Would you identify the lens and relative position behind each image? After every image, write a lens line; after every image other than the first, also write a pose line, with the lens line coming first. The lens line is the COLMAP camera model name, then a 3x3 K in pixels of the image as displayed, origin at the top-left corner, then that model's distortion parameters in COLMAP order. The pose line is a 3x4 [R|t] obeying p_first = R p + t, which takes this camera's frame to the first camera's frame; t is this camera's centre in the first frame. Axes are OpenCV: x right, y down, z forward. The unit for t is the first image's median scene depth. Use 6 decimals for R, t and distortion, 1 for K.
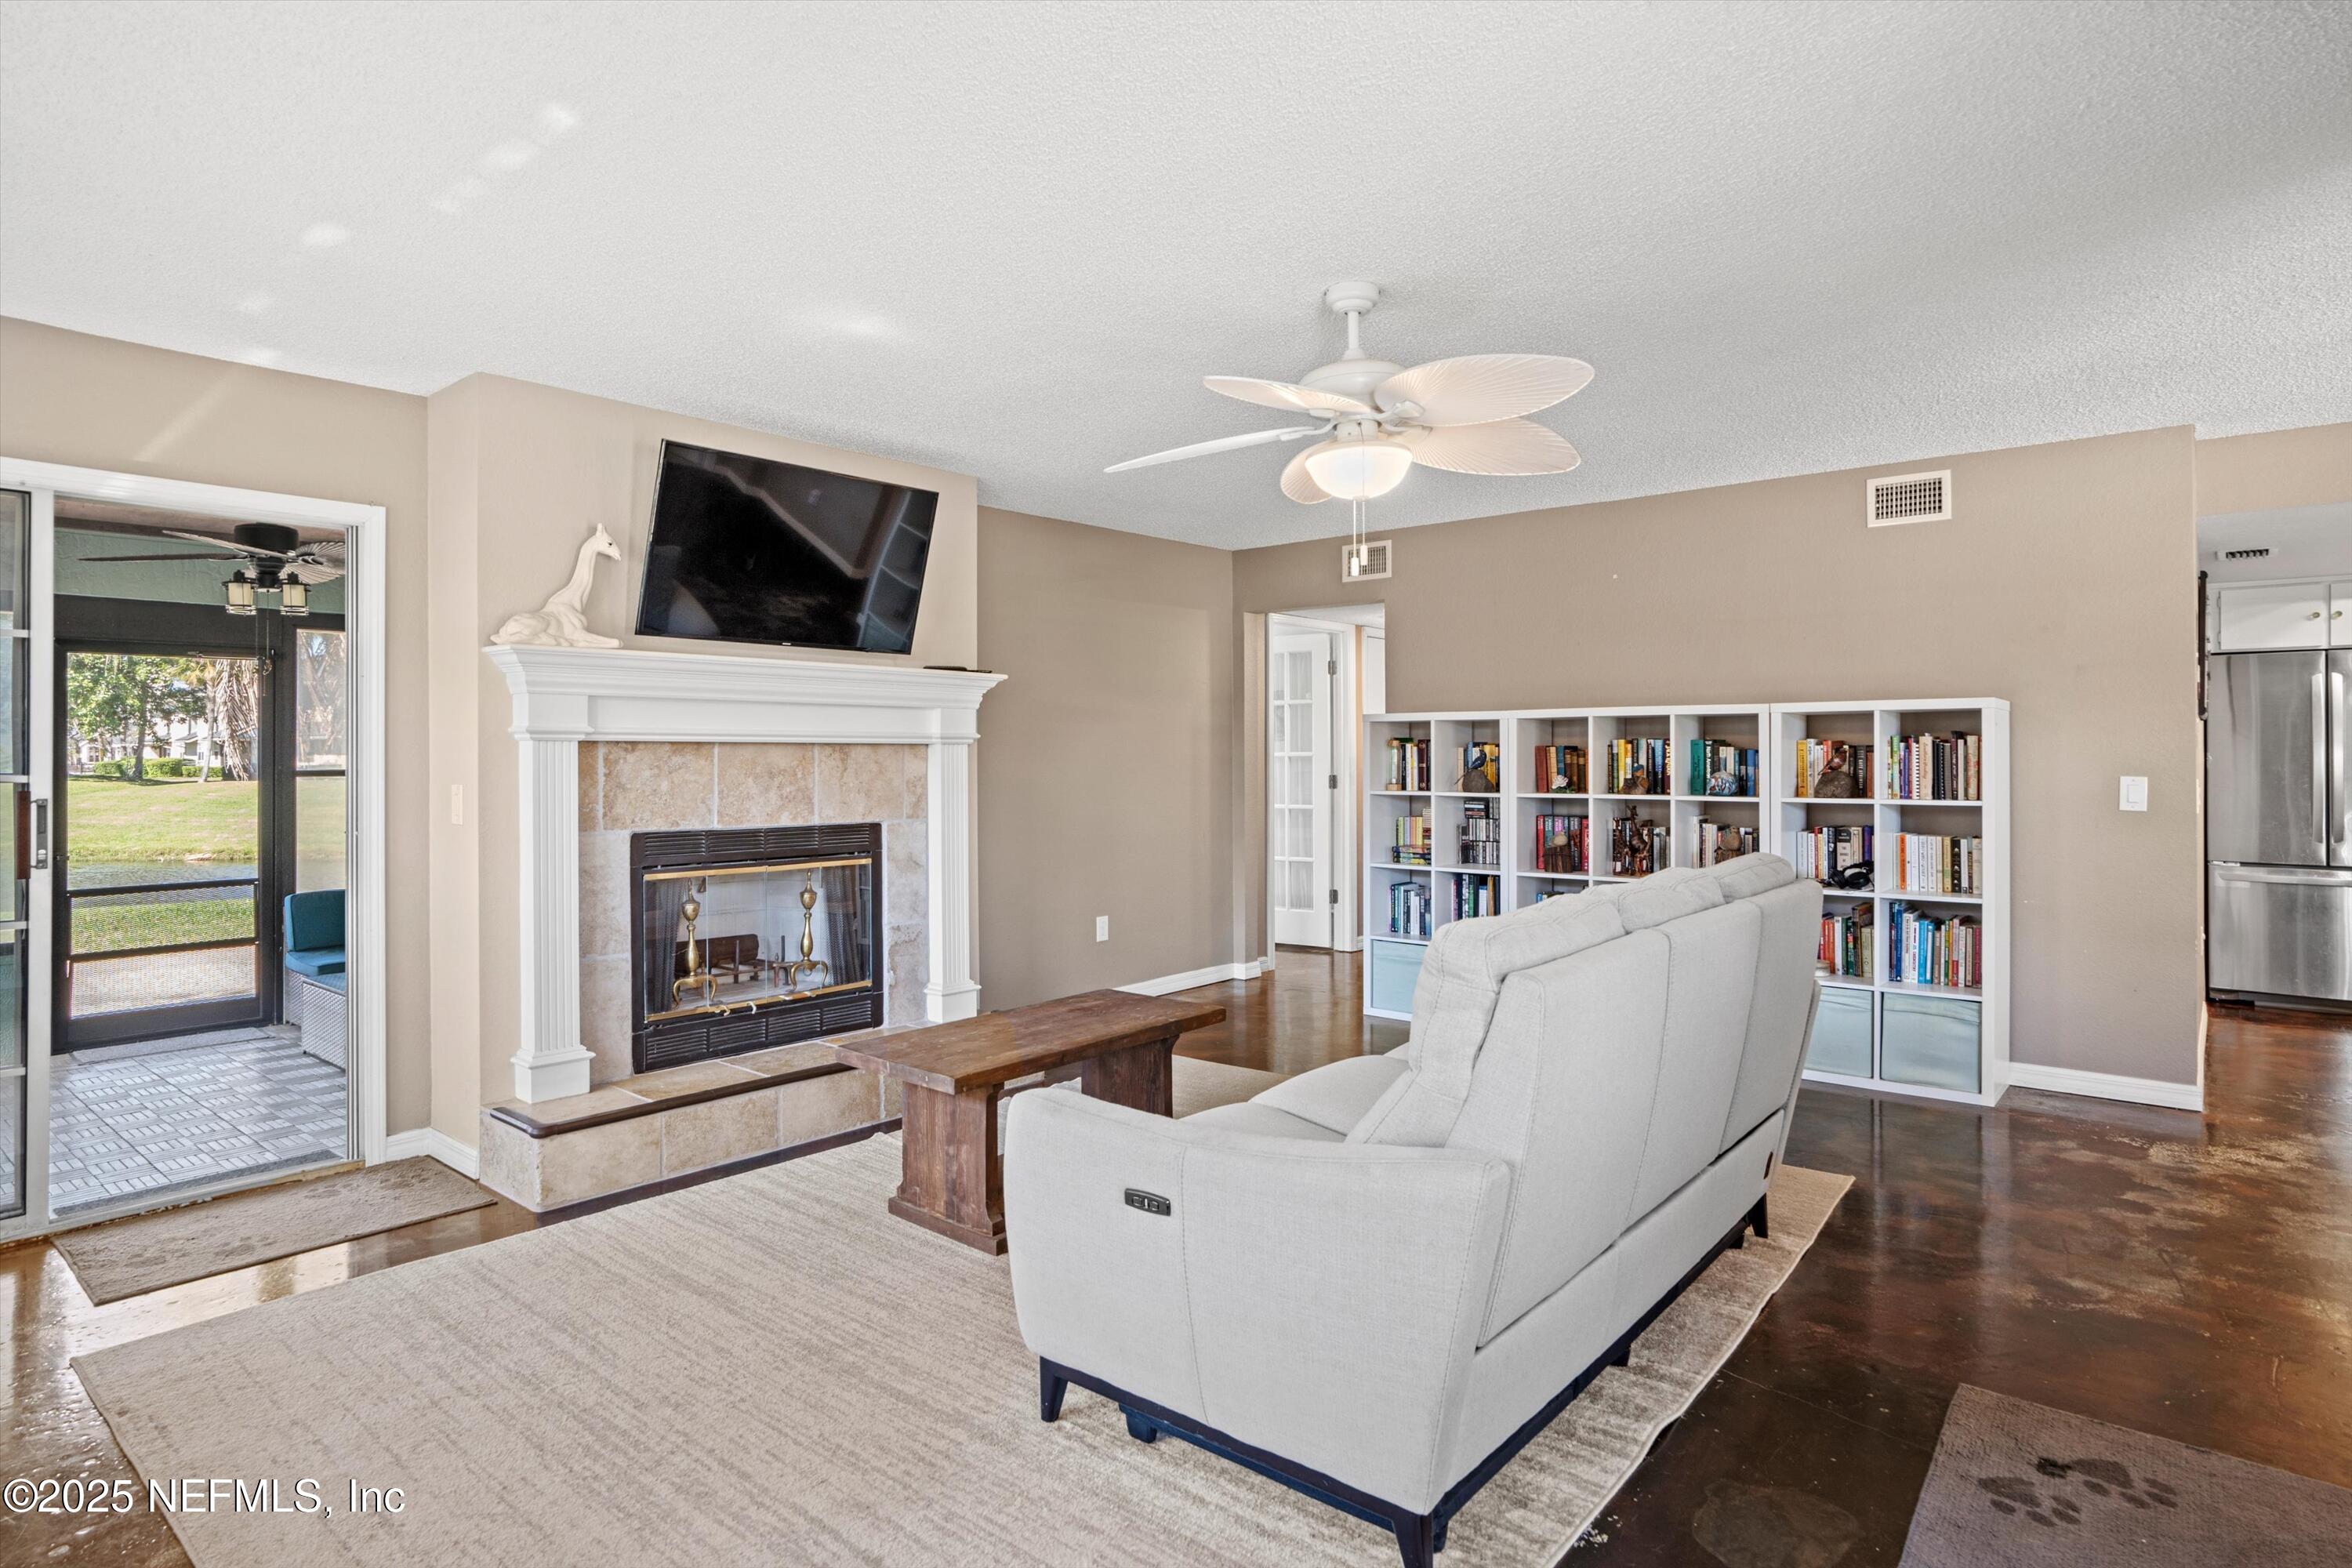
lens RADIAL K [[1246.1, 0, 1183.2], [0, 1246.1, 763.1], [0, 0, 1]] dist [-0.069635, 0.052626]
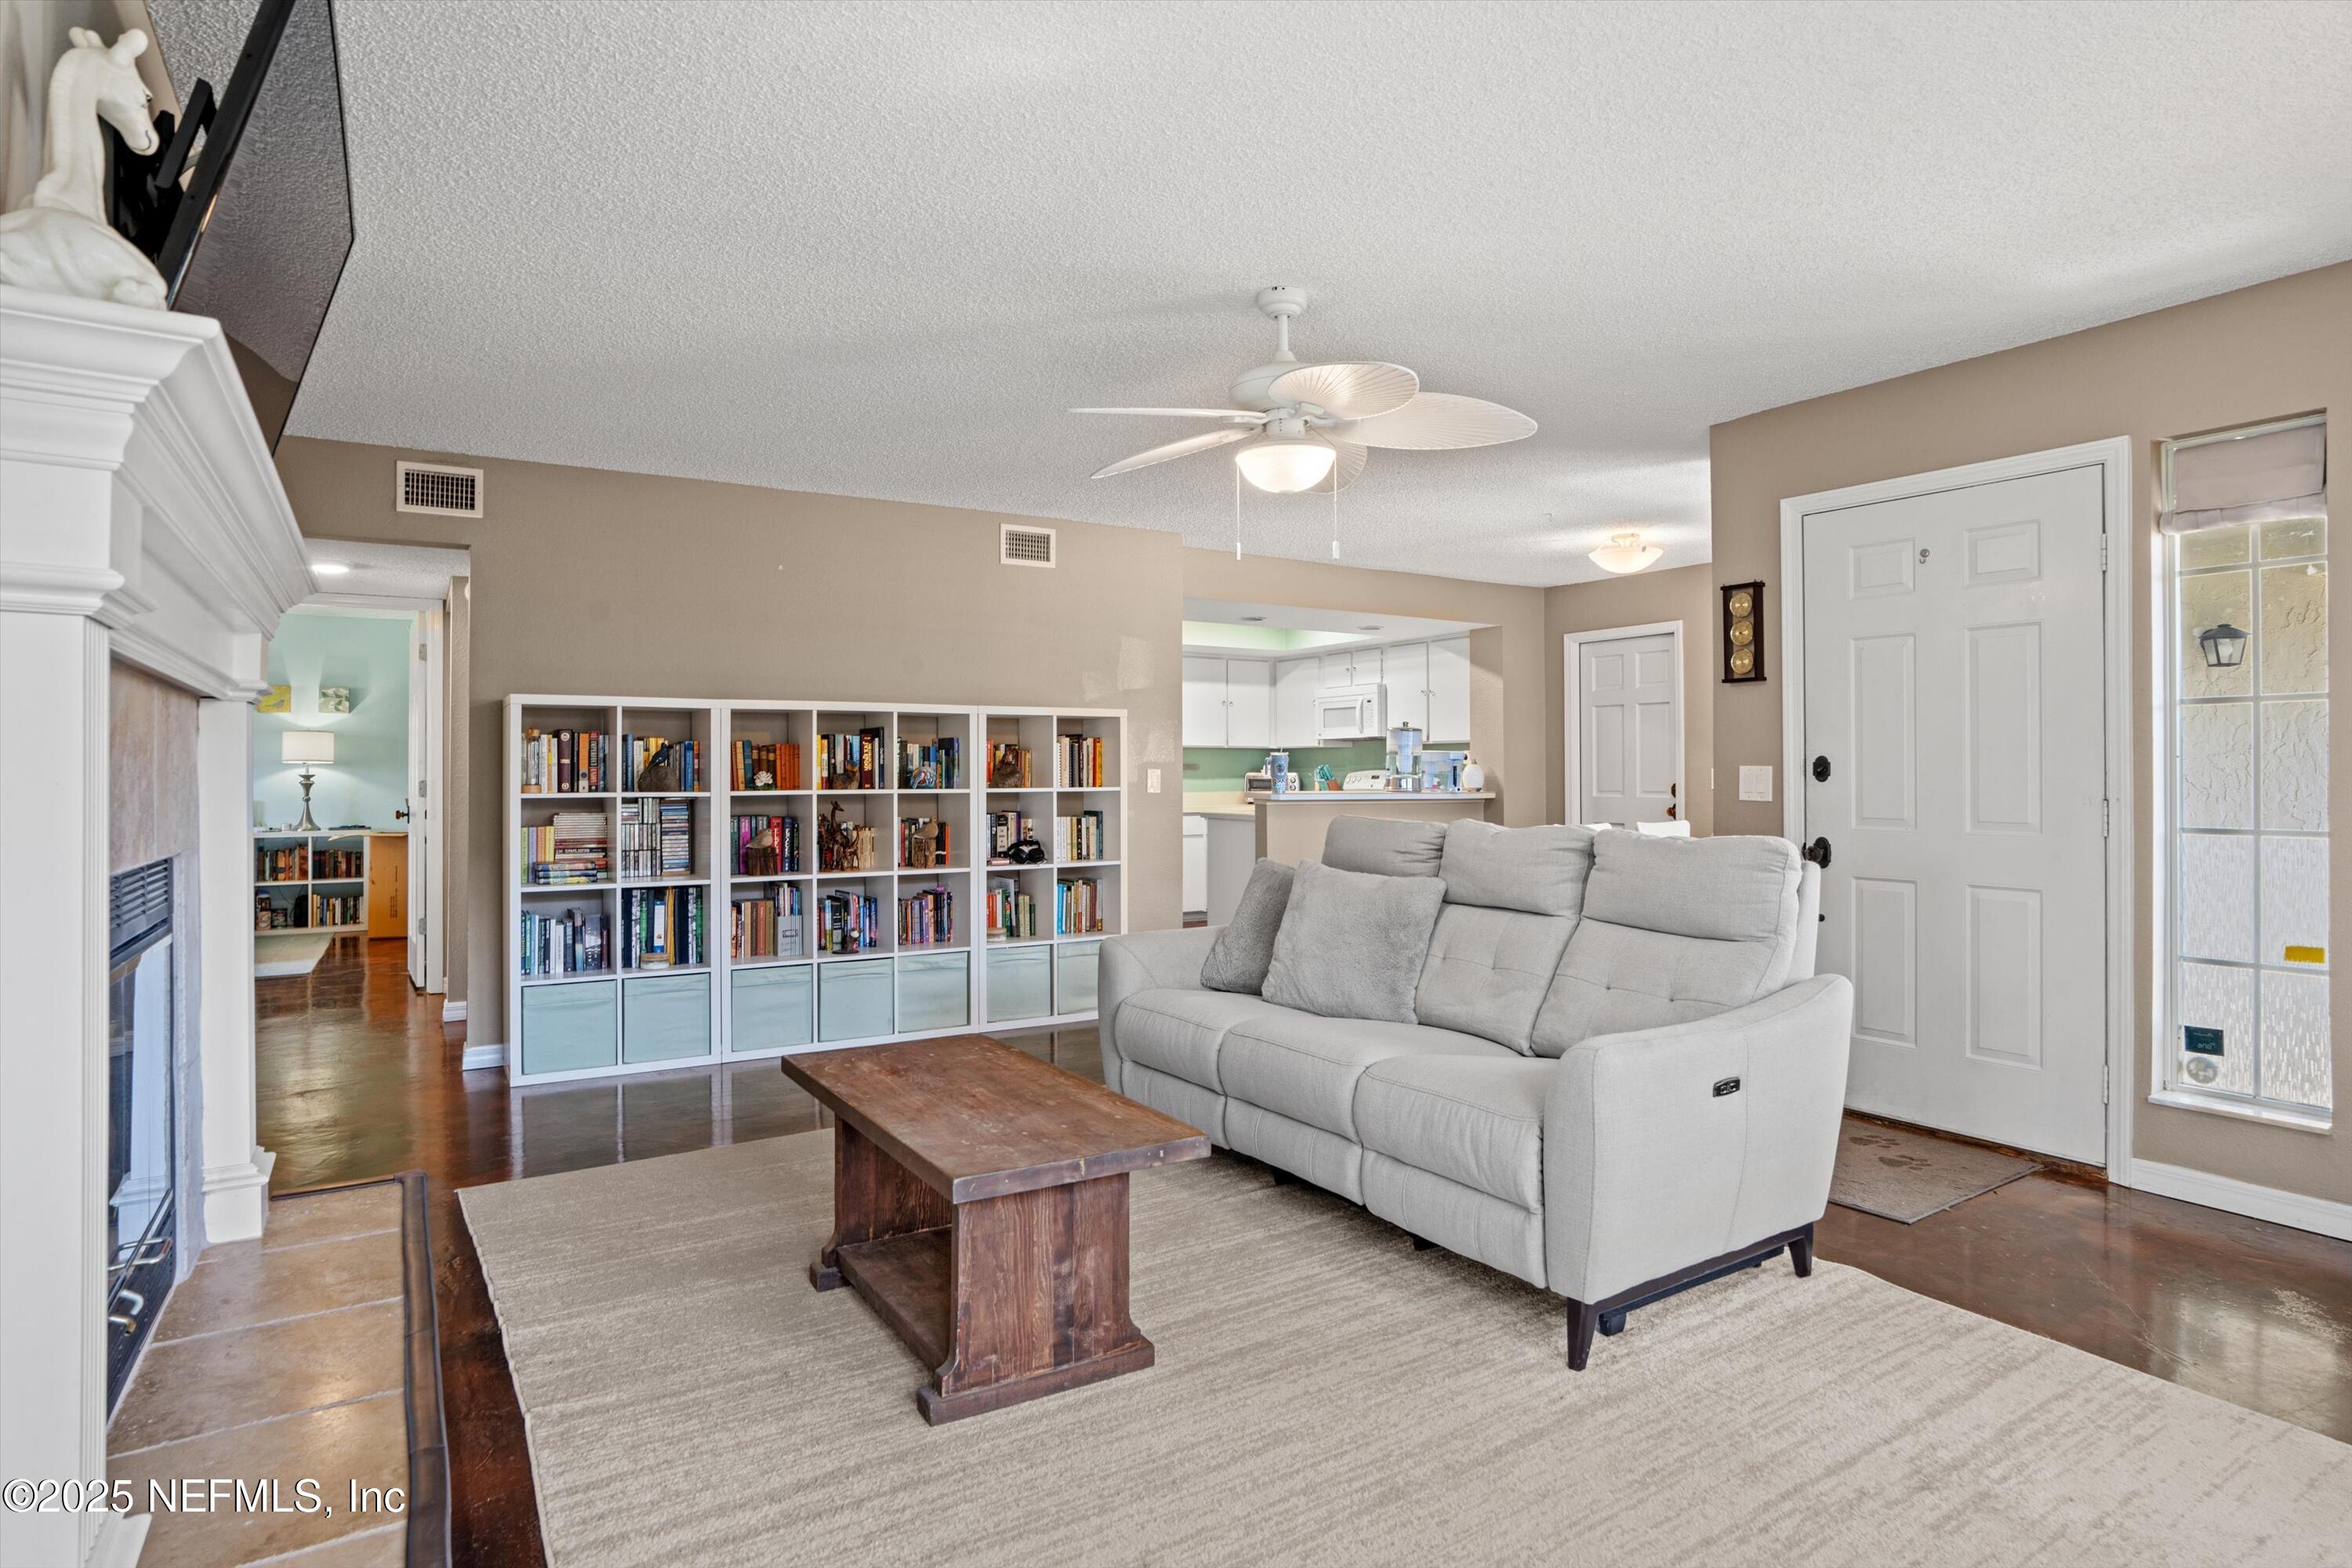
lens RADIAL K [[1246.1, 0, 1183.2], [0, 1246.1, 763.1], [0, 0, 1]] dist [-0.069635, 0.052626]
pose [[0.316712, 0.006853, 0.948497, -0.581201], [0.009414, 0.999902, -0.010368, 0.019254], [-0.948475, 0.012212, 0.316617, 0.482709]]
